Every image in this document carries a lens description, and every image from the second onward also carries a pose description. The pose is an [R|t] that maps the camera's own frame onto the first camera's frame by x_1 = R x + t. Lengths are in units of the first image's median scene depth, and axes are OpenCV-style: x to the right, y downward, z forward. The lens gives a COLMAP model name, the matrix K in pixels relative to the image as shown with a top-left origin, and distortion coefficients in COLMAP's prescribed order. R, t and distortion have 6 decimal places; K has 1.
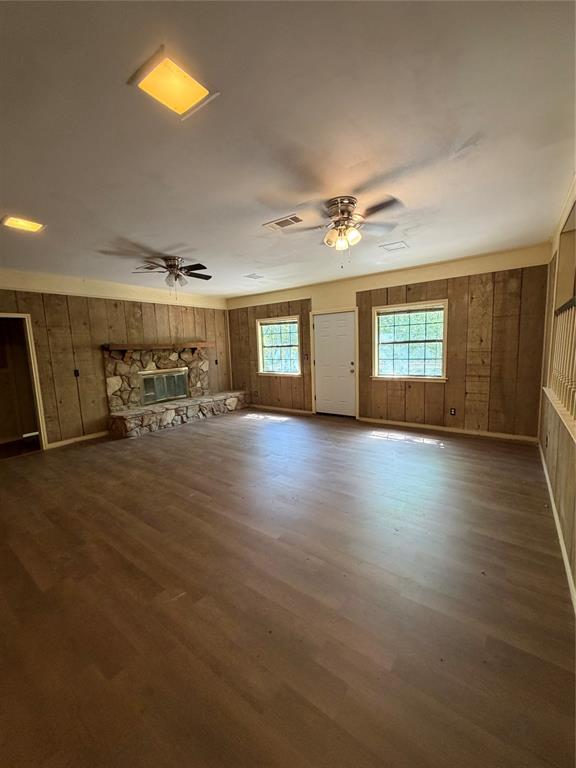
lens RADIAL K [[306.7, 0, 287.4], [0, 306.7, 382.1], [0, 0, 1]] dist [0.001508, -0.000316]
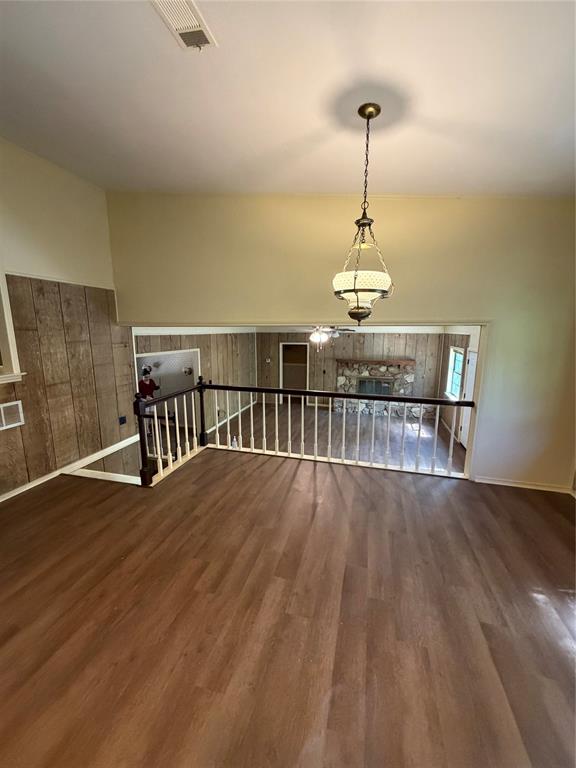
lens RADIAL K [[306.7, 0, 287.4], [0, 306.7, 382.1], [0, 0, 1]] dist [0.001508, -0.000316]
pose [[0.360252, 0.194558, -0.912341, 0.803924], [-0.128616, 0.979028, 0.157993, -0.193243], [0.923946, 0.060424, 0.377720, 0.043107]]
